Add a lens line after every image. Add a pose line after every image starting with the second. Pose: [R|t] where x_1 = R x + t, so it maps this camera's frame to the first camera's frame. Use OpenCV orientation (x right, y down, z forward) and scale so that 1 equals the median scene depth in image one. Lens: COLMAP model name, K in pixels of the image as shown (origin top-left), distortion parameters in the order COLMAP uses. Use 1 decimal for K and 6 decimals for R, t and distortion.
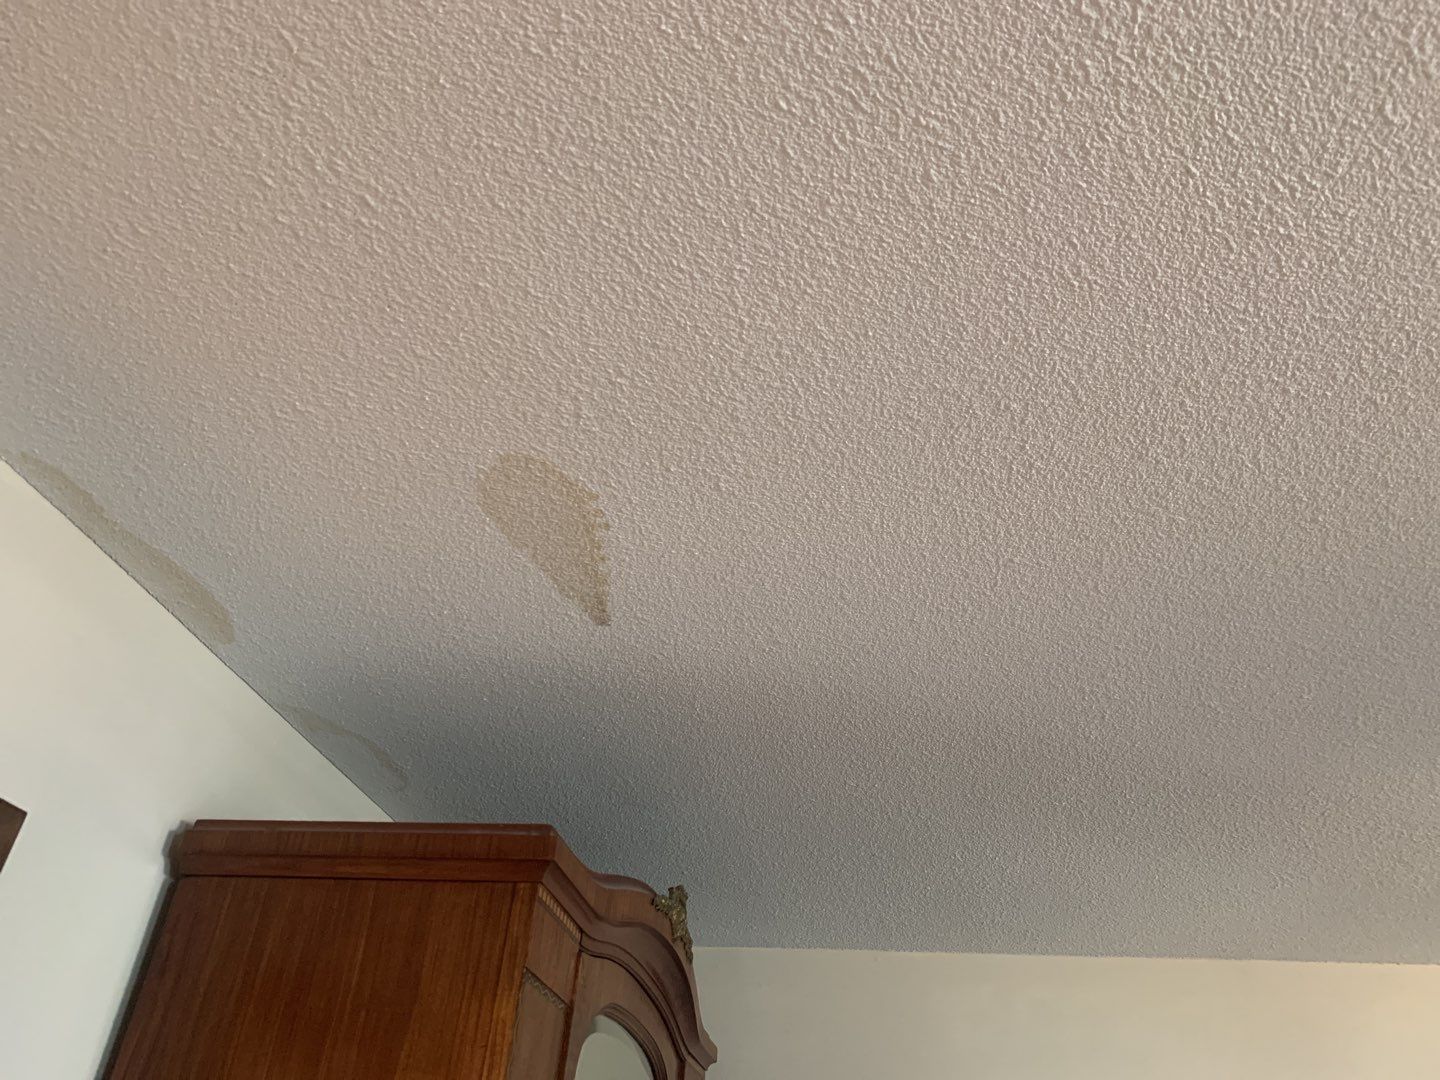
lens RADIAL K [[1135.7, 0, 720.0], [0, 1135.7, 540.0], [0, 0, 1]] dist [0.023942, -0.003391]
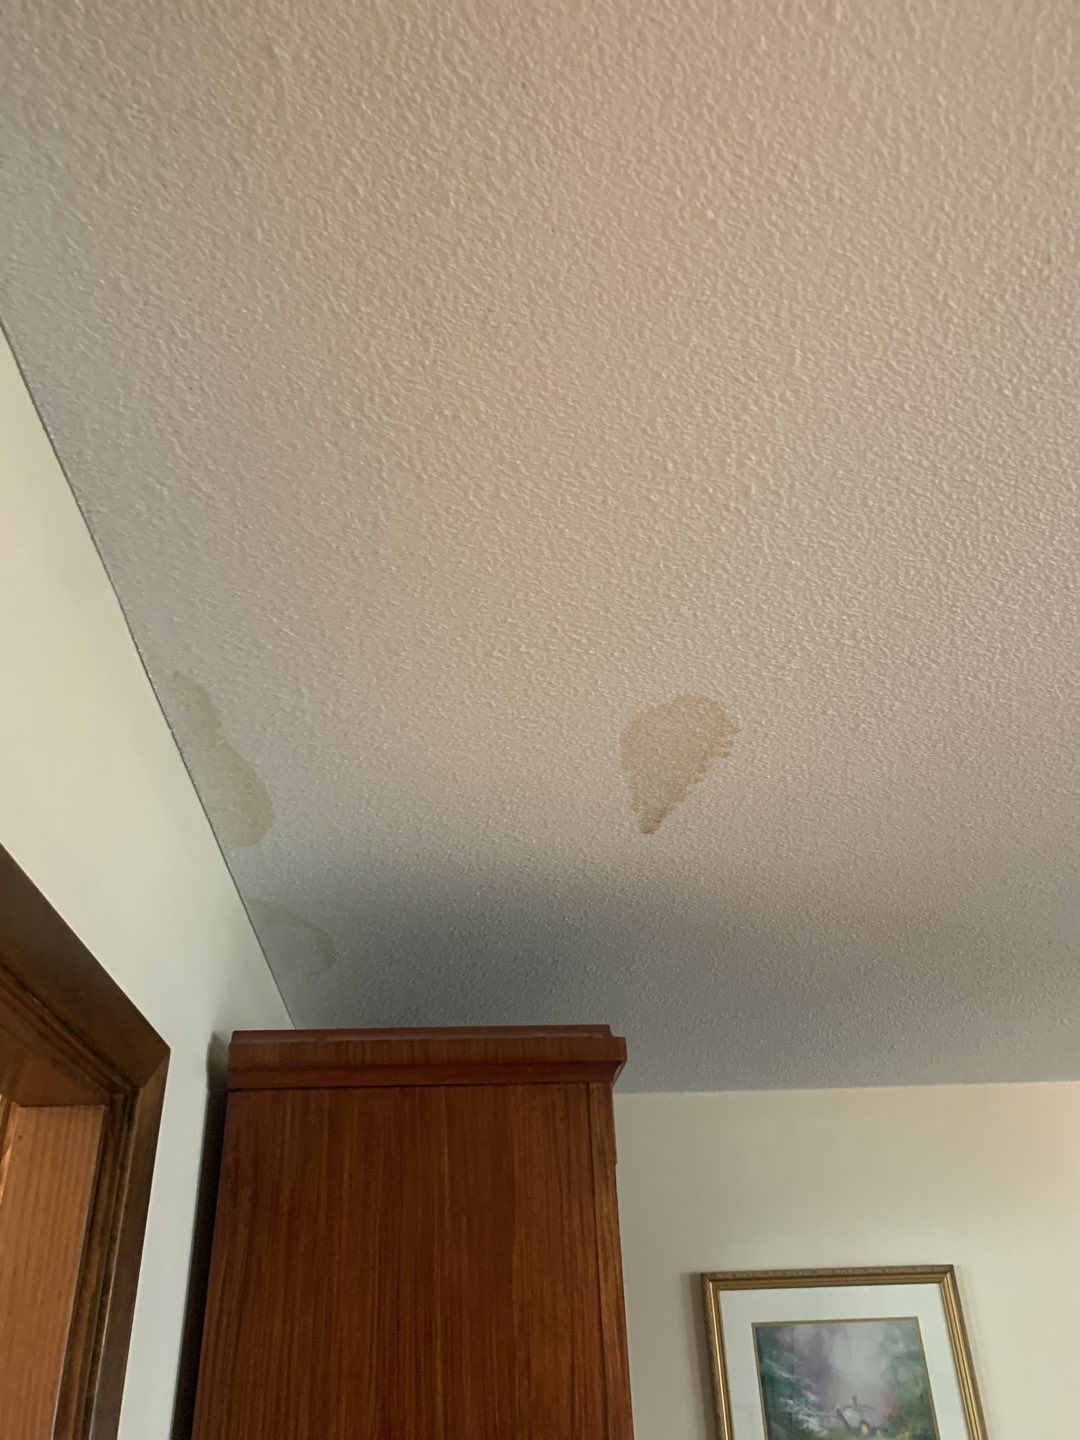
lens RADIAL K [[1126.7, 0, 540.1], [0, 1126.7, 693.3], [0, 0, 1]] dist [0.028179, -0.000798]
pose [[0.970014, 0.027338, 0.241507, -0.481969], [-0.031482, 0.999416, 0.013316, -0.071502], [-0.241002, -0.020520, 0.970308, 0.002778]]
